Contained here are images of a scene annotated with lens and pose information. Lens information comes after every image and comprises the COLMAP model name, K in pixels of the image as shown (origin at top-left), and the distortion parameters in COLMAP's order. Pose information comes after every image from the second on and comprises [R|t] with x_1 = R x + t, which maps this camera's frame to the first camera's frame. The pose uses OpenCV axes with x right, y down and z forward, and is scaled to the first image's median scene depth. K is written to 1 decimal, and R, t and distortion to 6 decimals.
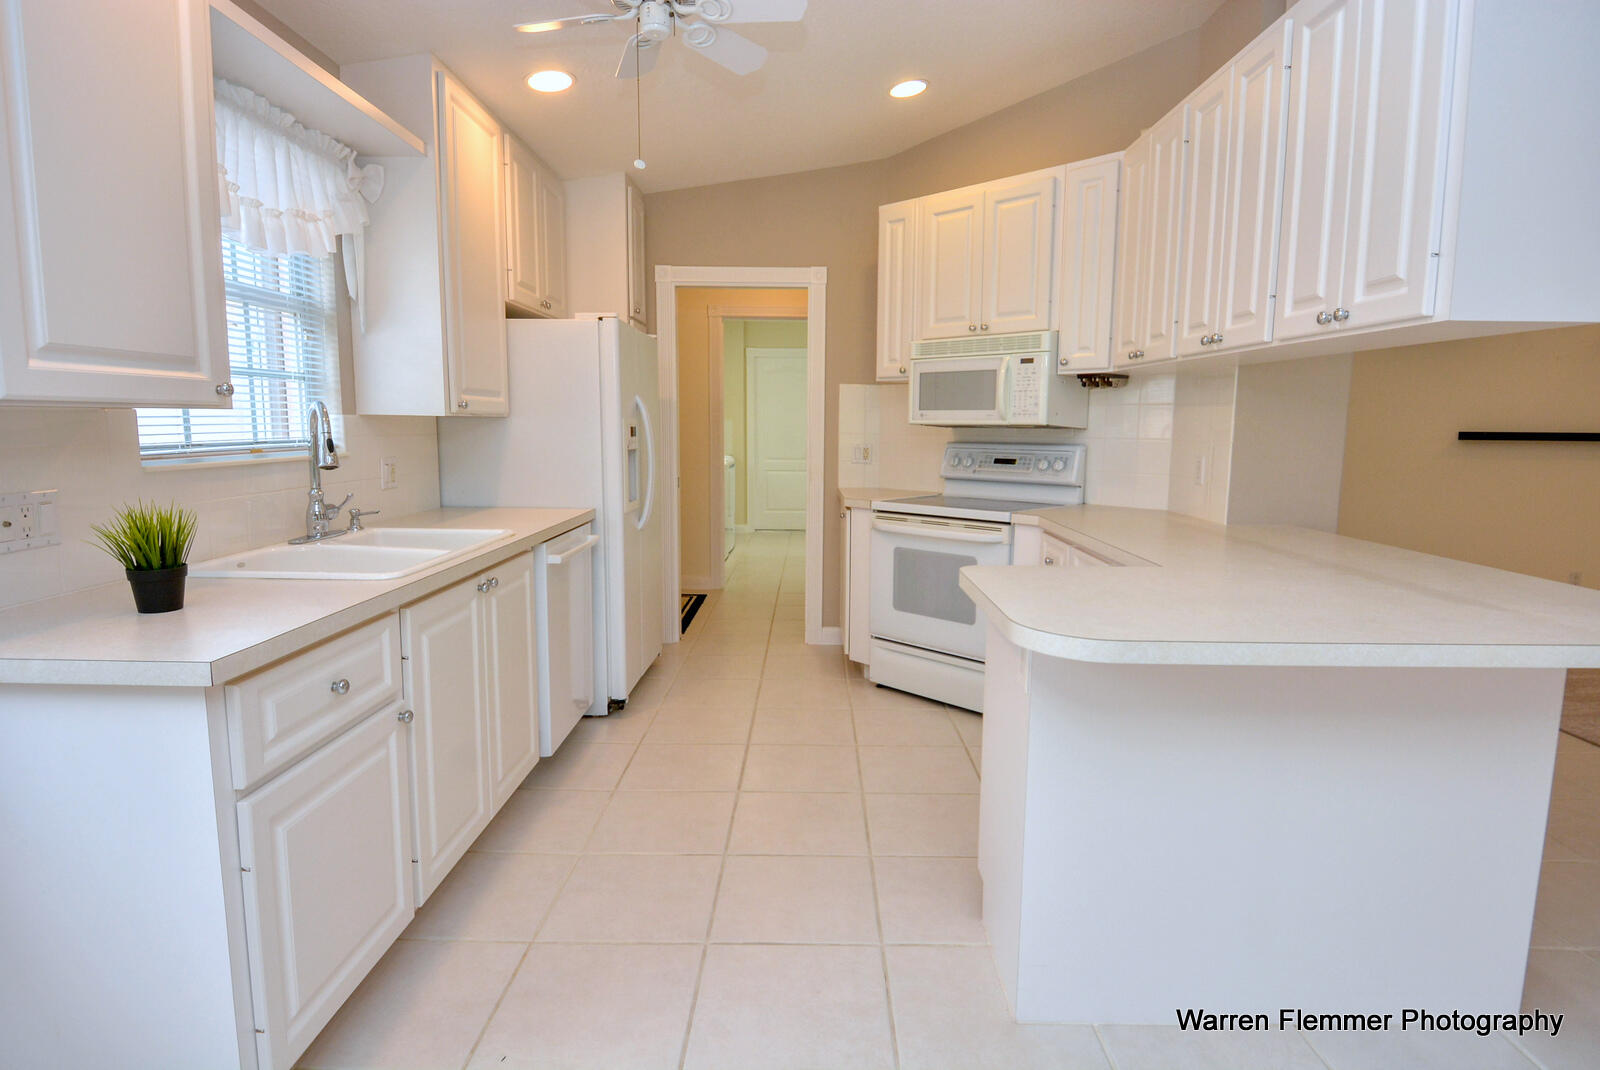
lens RADIAL K [[857.7, 0, 800.0], [0, 857.7, 535.0], [0, 0, 1]] dist [0.002009, -0.001441]
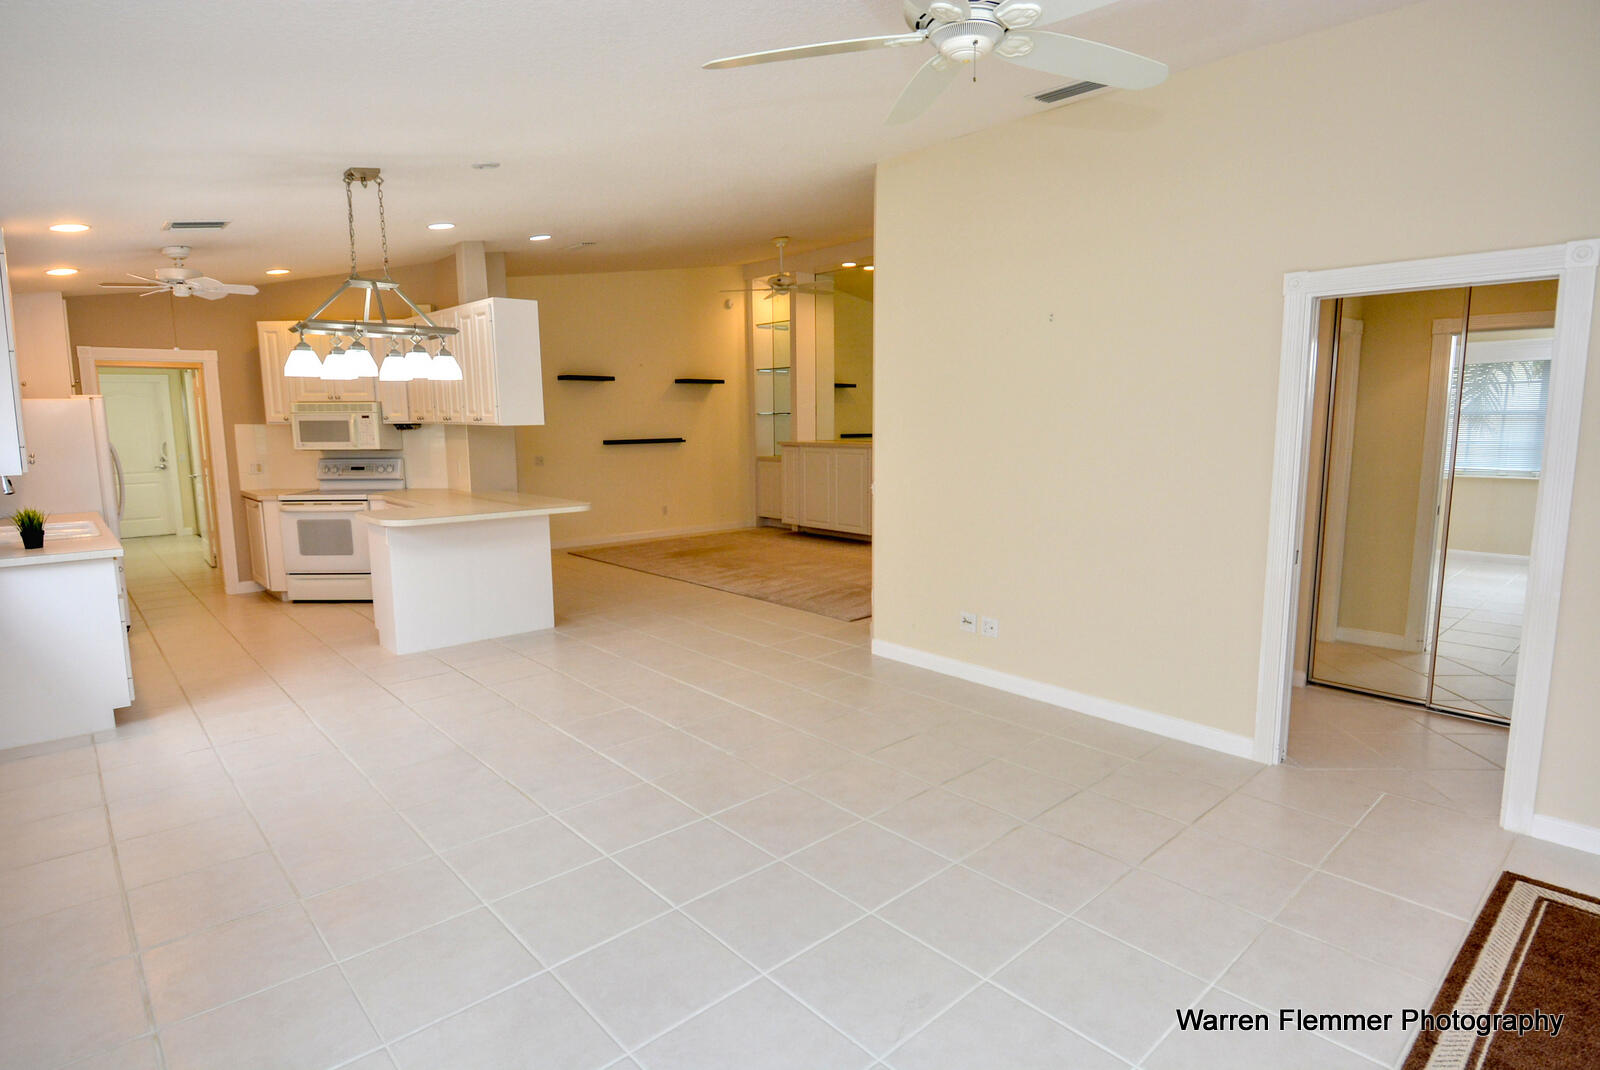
lens RADIAL K [[836.1, 0, 800.0], [0, 836.1, 535.0], [0, 0, 1]] dist [0.002335, -0.001703]
pose [[0.732426, -0.107489, 0.672308, -0.295860], [0.100725, 0.993700, 0.049142, 0.064663], [-0.673355, 0.031726, 0.738639, -0.983271]]
